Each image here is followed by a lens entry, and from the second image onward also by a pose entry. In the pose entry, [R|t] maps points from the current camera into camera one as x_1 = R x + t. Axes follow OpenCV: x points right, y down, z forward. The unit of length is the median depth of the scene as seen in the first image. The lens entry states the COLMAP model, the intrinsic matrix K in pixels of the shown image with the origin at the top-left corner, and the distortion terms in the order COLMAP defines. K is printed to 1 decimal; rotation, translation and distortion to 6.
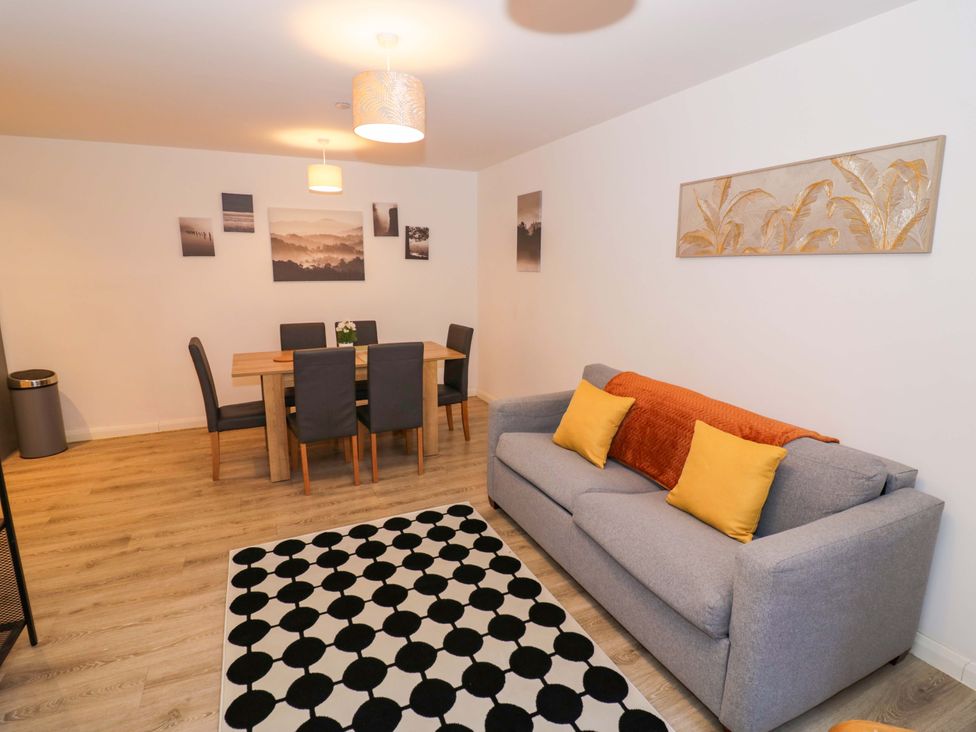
lens RADIAL K [[507.0, 0, 490.0], [0, 507.0, 357.7], [0, 0, 1]] dist [-0.001165, -0.012361]
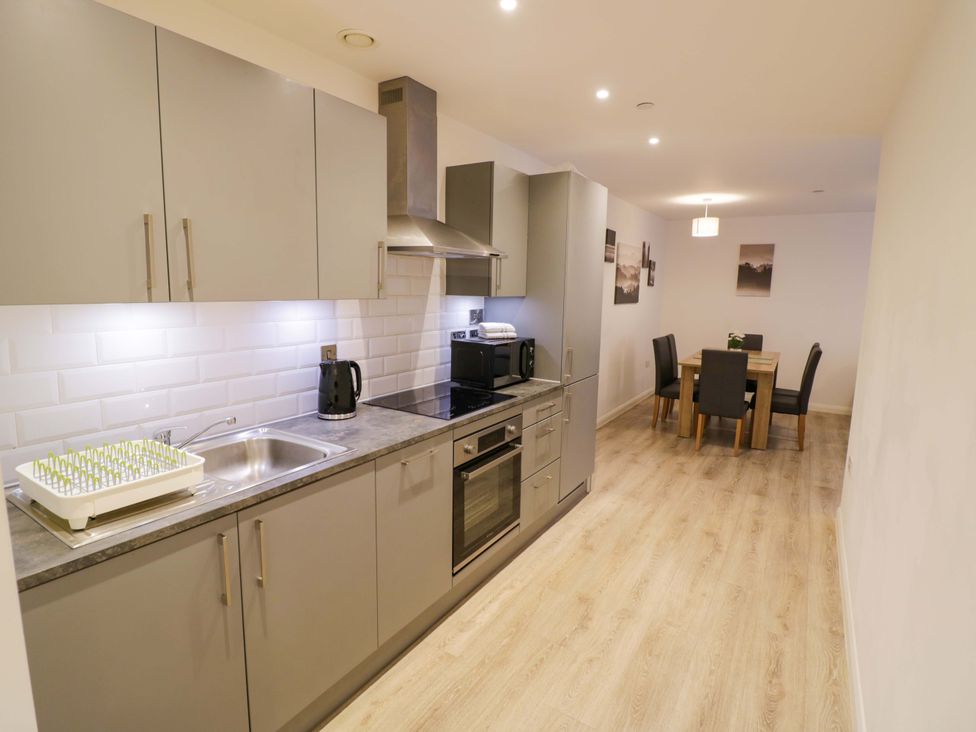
lens RADIAL K [[507.0, 0, 490.0], [0, 507.0, 357.7], [0, 0, 1]] dist [-0.001165, -0.012361]
pose [[0.841368, -0.063691, 0.536696, -1.606428], [0.084489, 0.996323, -0.014215, -0.042222], [-0.533817, 0.057305, 0.843656, 0.207939]]
